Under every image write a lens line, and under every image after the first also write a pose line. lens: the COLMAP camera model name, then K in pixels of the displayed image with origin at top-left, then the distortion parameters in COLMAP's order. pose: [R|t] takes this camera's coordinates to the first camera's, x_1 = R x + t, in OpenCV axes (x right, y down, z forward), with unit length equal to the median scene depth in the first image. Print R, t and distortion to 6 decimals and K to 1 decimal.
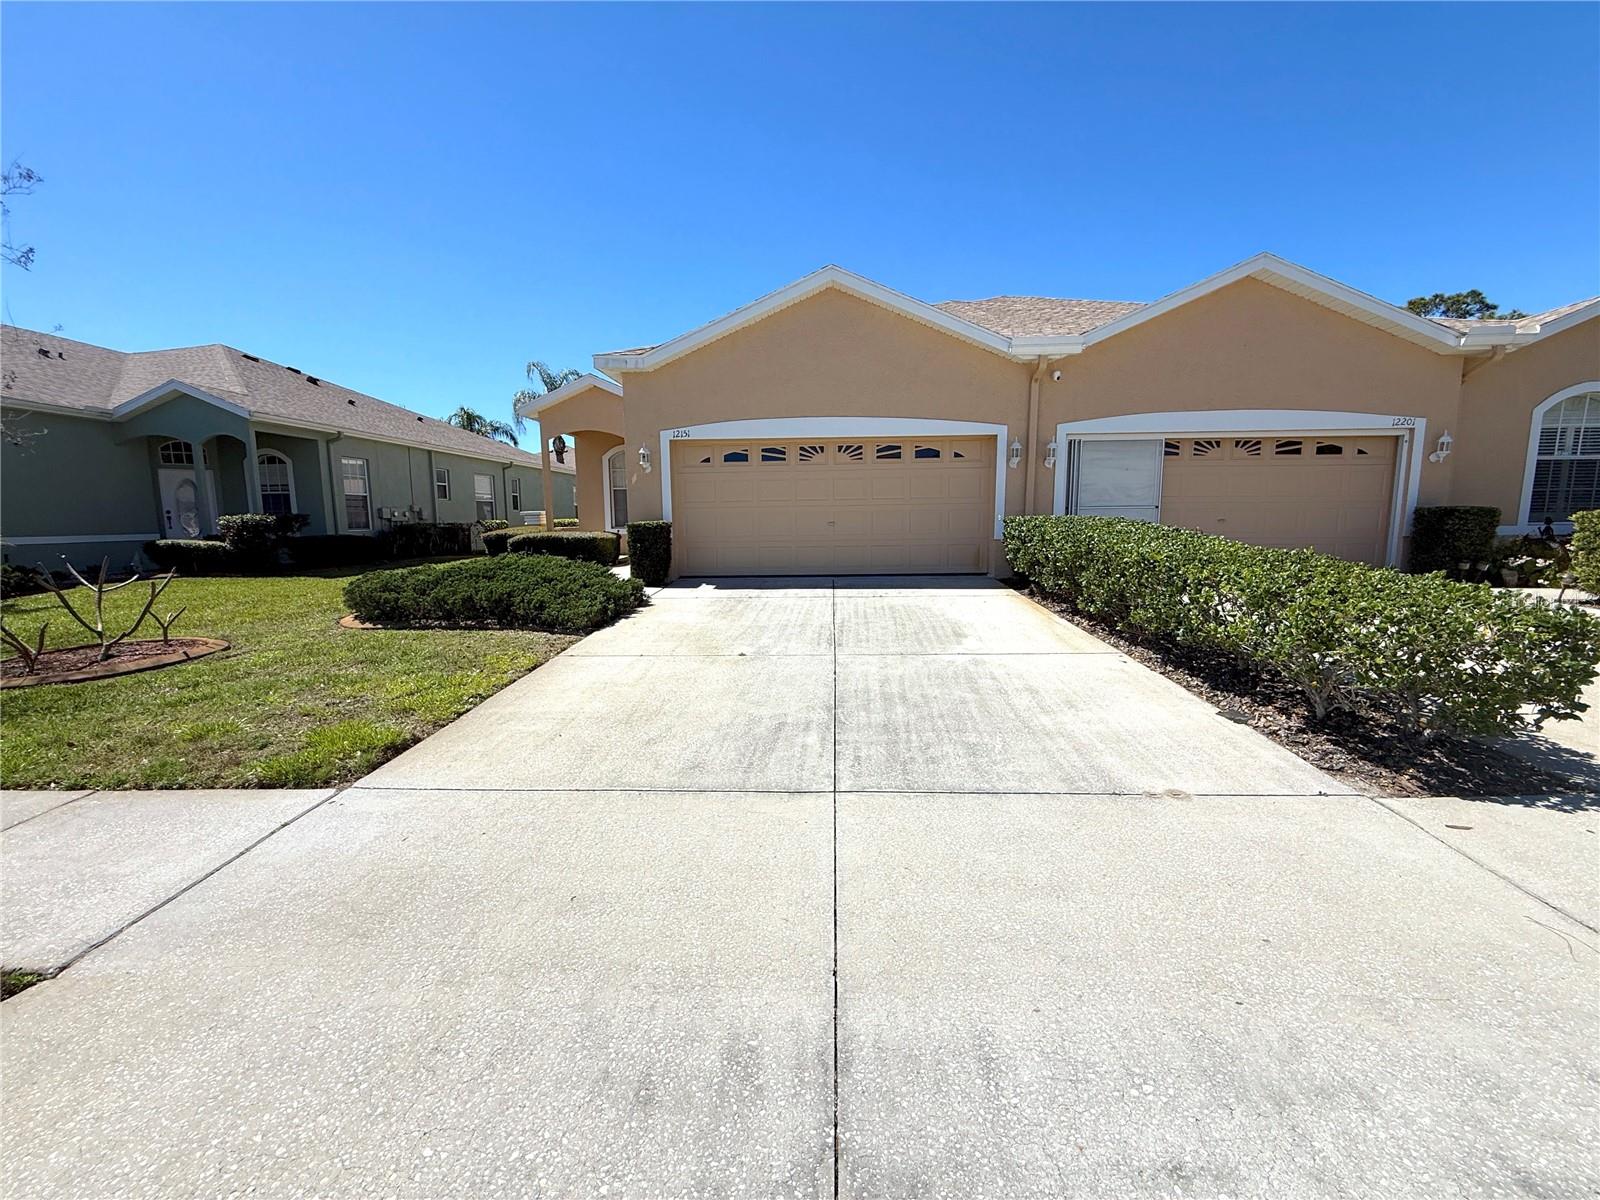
lens RADIAL K [[640.0, 0, 802.5], [0, 640.0, 600.0], [0, 0, 1]] dist [-0.000287, -0.000371]
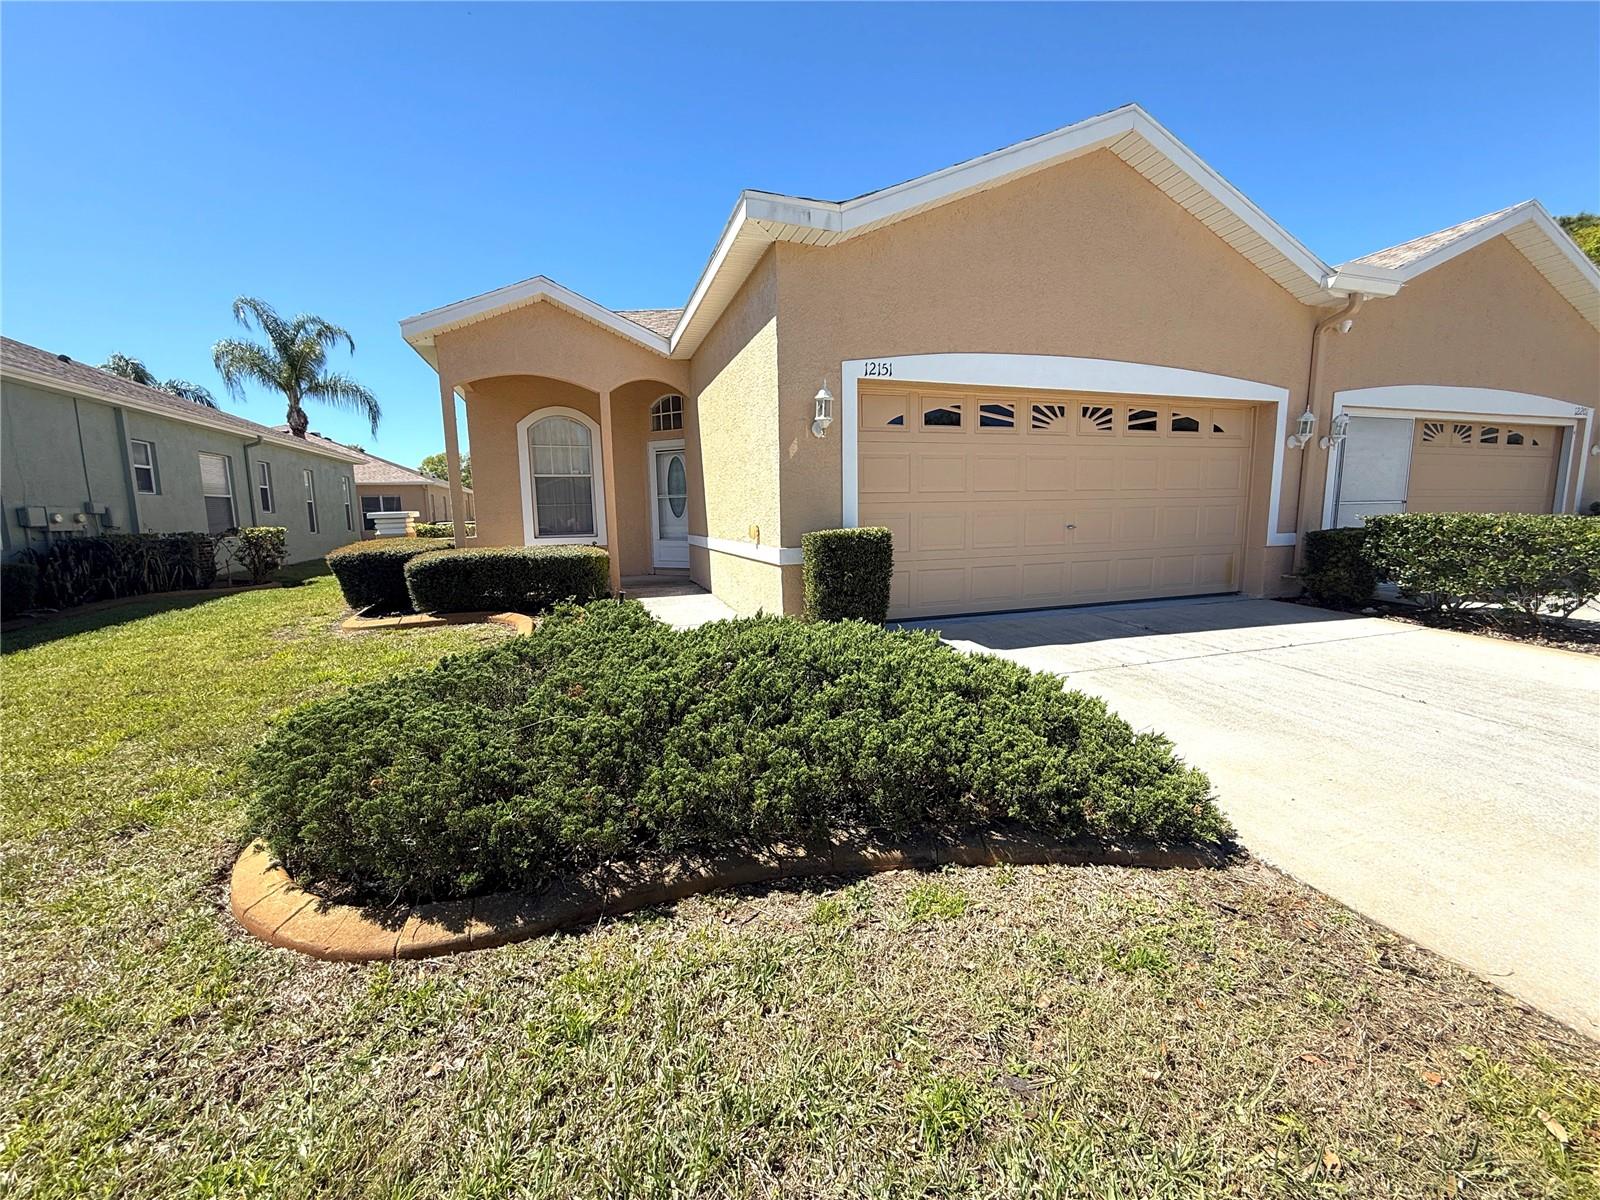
lens RADIAL K [[640.0, 0, 798.8], [0, 640.0, 600.4], [0, 0, 1]] dist [-0.000287, -0.000371]
pose [[0.933801, -0.053556, 0.353761, -0.447764], [0.053281, 0.998524, 0.010522, -0.068633], [-0.353802, 0.009024, 0.935277, 0.499553]]
